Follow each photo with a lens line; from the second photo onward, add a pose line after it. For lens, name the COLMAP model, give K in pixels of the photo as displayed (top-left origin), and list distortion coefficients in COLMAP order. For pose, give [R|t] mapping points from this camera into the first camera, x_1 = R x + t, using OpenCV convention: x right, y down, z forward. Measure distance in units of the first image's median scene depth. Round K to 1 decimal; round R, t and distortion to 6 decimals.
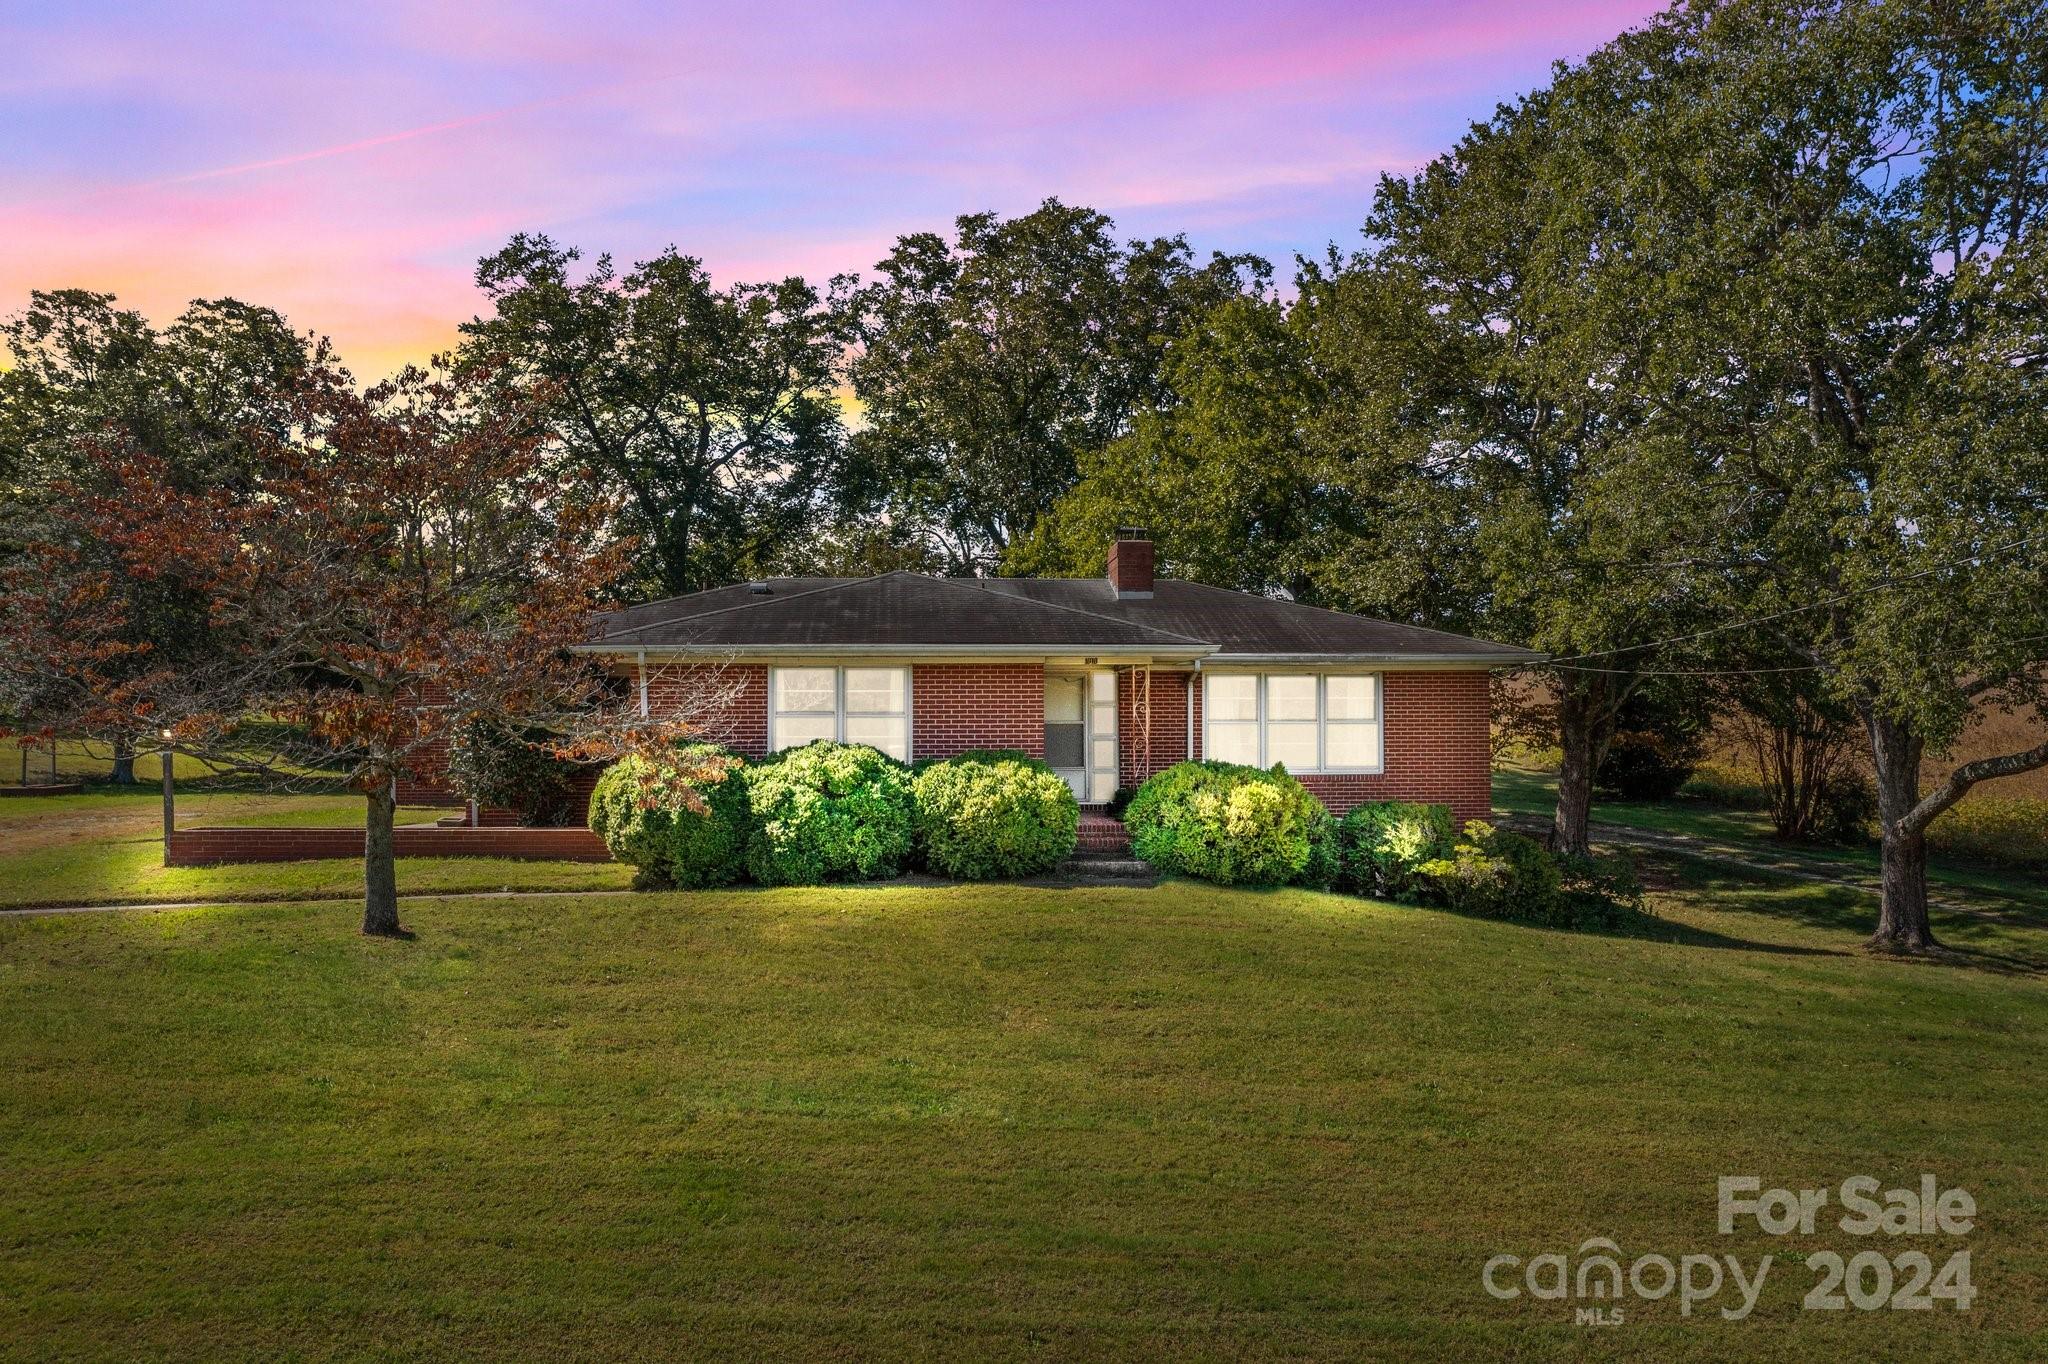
lens RADIAL K [[1633.2, 0, 1024.0], [0, 1633.2, 682.0], [0, 0, 1]] dist [0.004034, 0.001840]
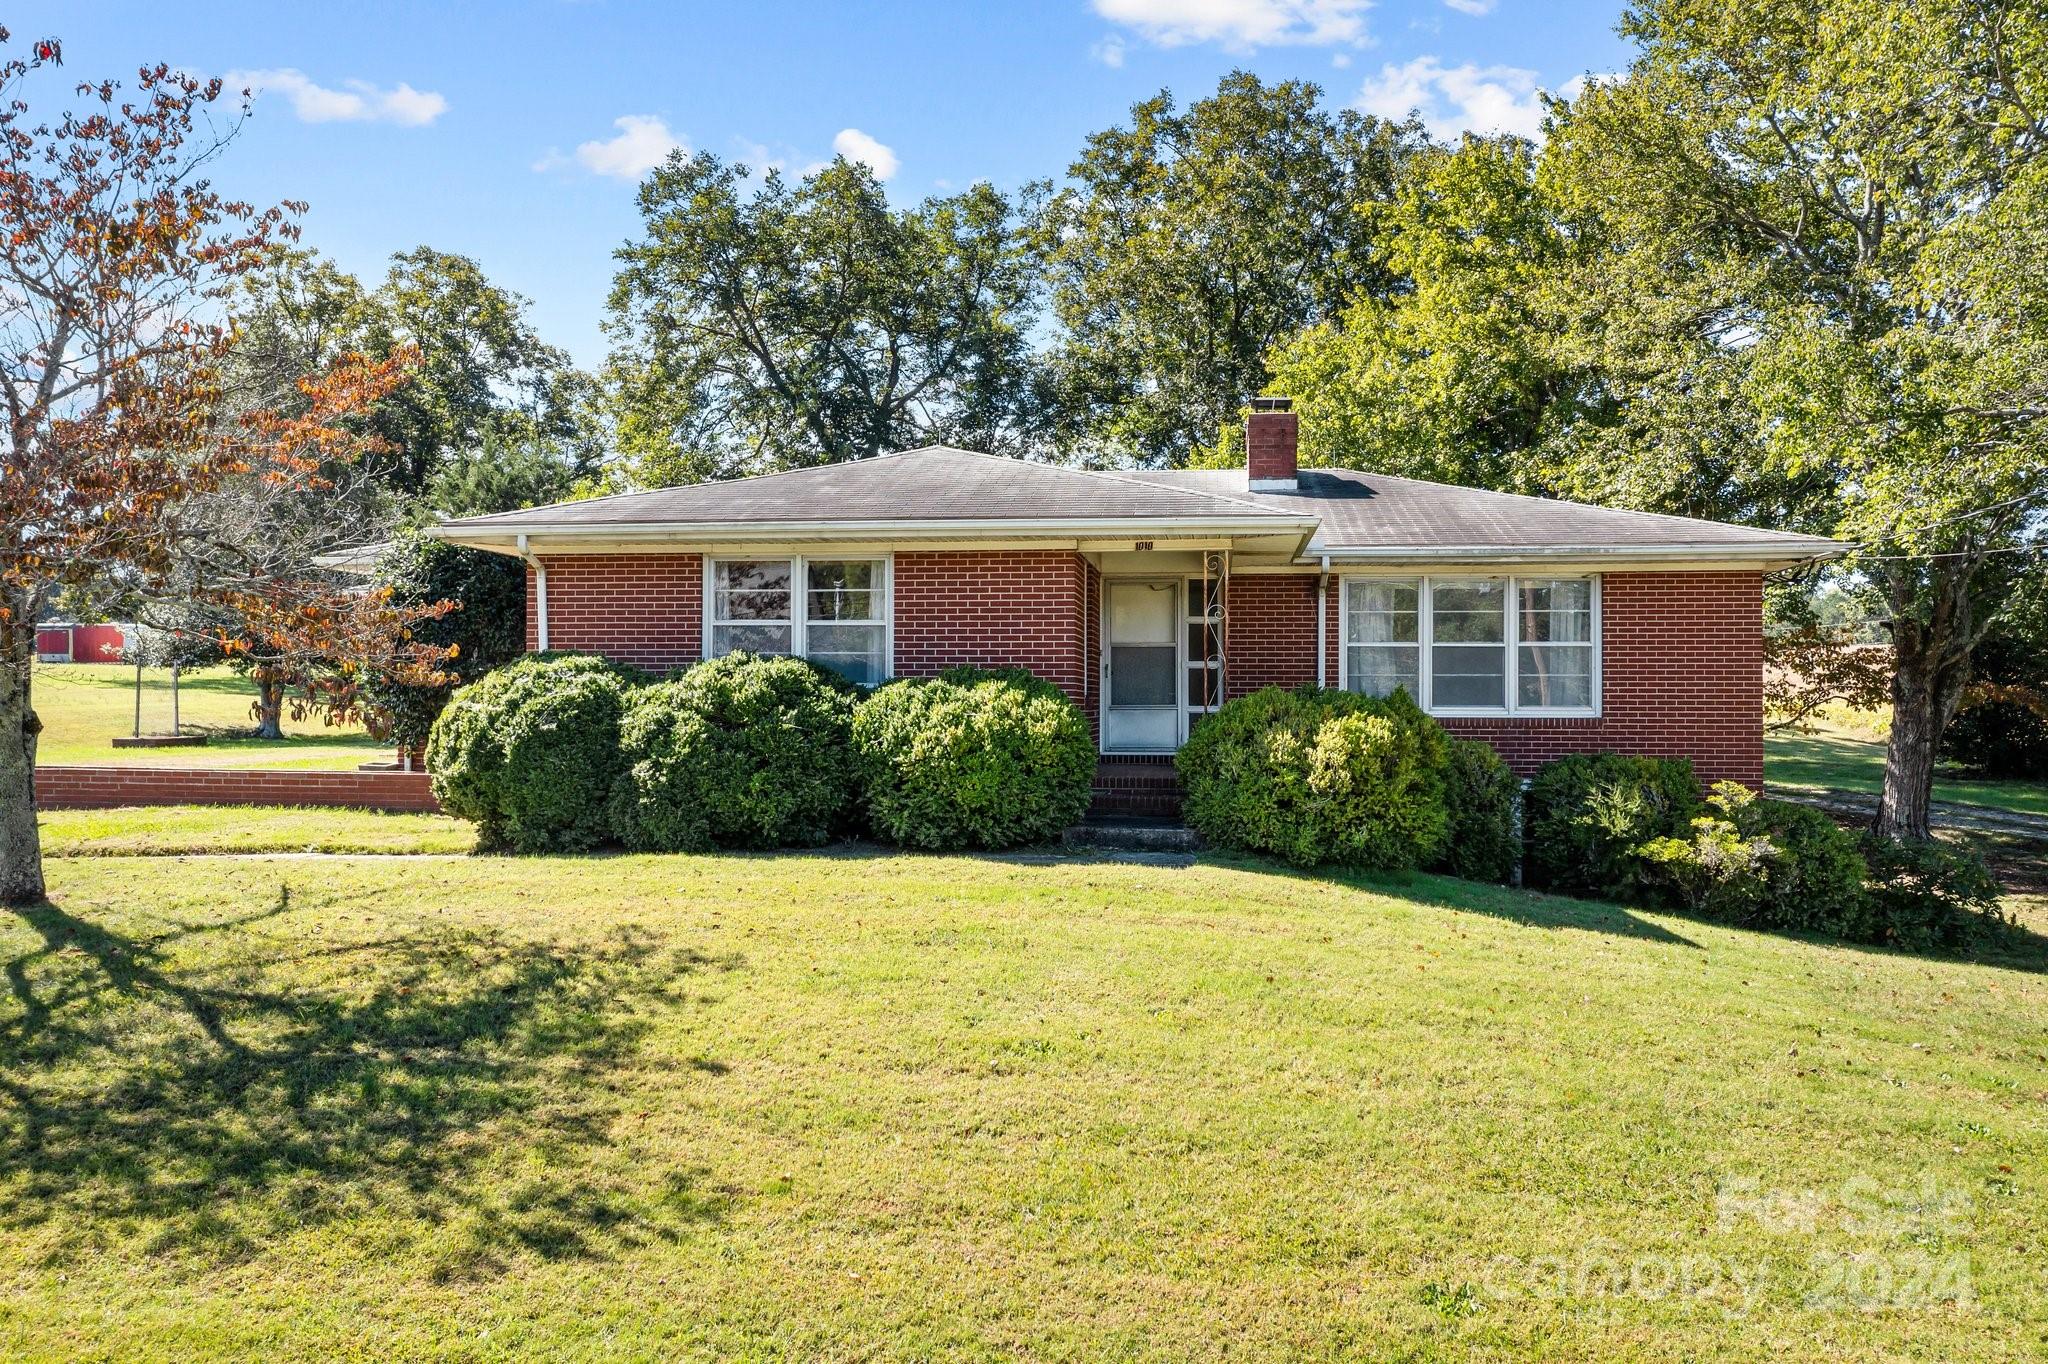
lens RADIAL K [[1633.2, 0, 1024.0], [0, 1633.2, 682.0], [0, 0, 1]] dist [0.004034, 0.001840]
pose [[0.982681, 0.002458, -0.185288, 0.130365], [-0.000492, 0.999943, 0.010653, 0.041255], [0.185304, -0.010378, 0.982626, 0.317838]]
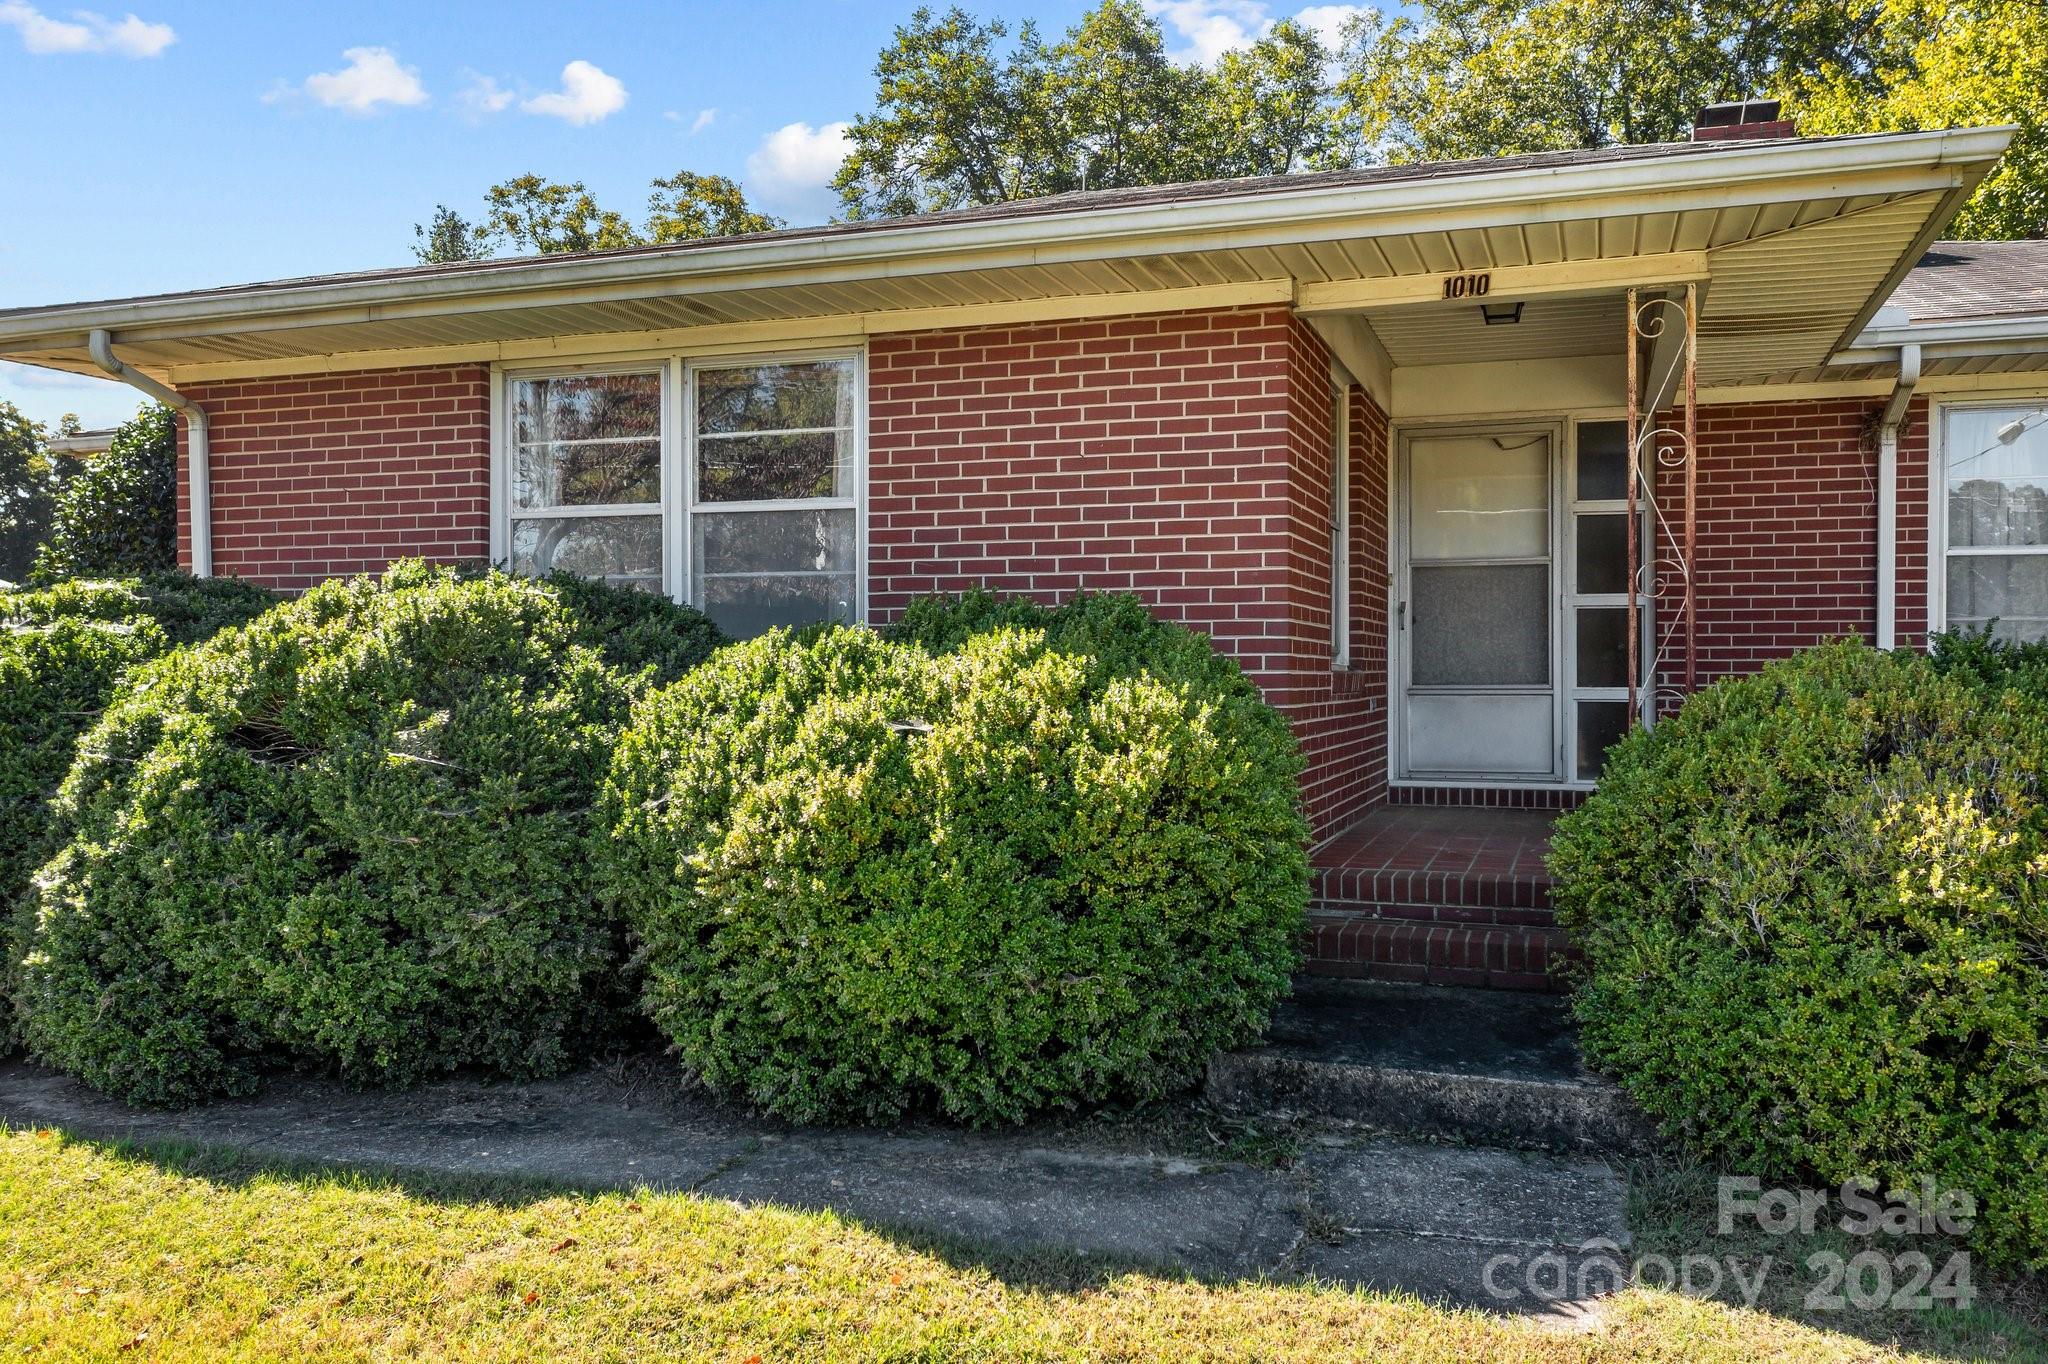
lens RADIAL K [[1633.2, 0, 1024.0], [0, 1633.2, 682.0], [0, 0, 1]] dist [0.004034, 0.001840]
pose [[0.920323, 0.006422, -0.391106, 0.086842], [0.006180, 0.999502, 0.030954, 0.048520], [0.391110, -0.030904, 0.919825, 0.768119]]
